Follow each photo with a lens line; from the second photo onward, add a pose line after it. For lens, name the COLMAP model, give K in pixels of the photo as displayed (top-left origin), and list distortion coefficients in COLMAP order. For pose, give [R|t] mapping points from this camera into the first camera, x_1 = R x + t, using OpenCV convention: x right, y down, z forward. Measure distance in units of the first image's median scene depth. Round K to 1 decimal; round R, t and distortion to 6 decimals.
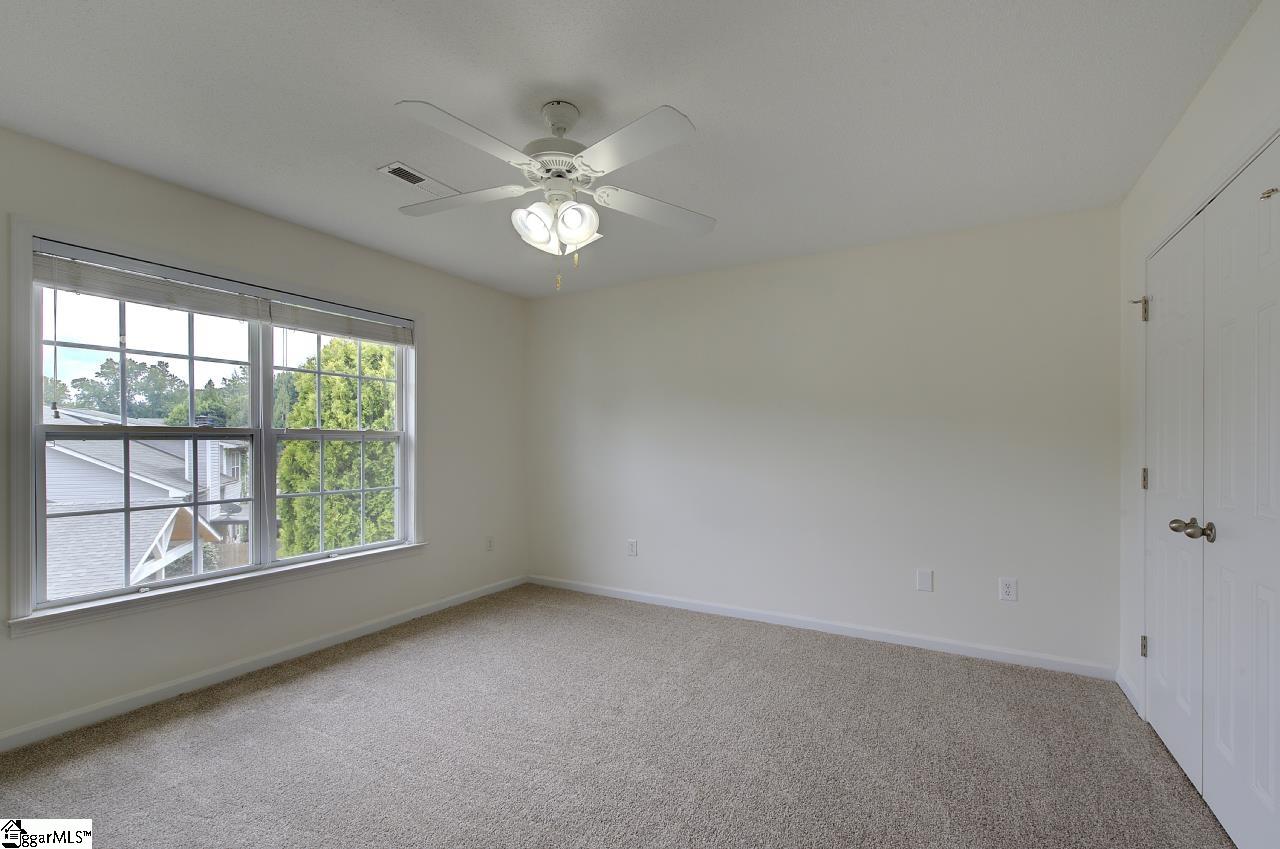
lens RADIAL K [[543.1, 0, 645.2], [0, 543.1, 440.8], [0, 0, 1]] dist [0.001754, 0.000475]
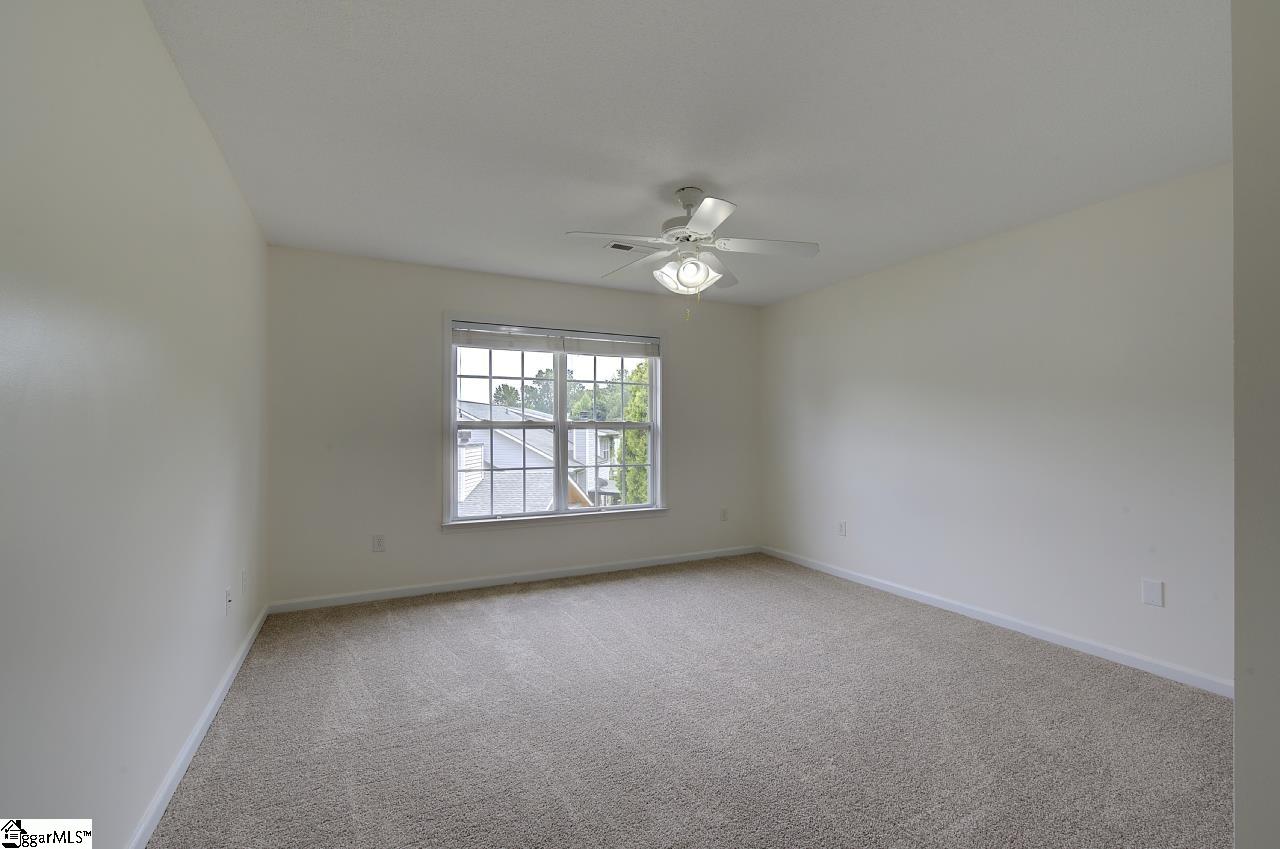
lens RADIAL K [[521.2, 0, 640.0], [0, 521.2, 424.5], [0, 0, 1]] dist [0.002312, 0.000429]
pose [[0.842582, -0.007904, -0.538510, 0.286008], [0.002890, 0.999944, -0.010154, 0.001006], [0.538560, 0.007000, 0.842558, -0.119241]]
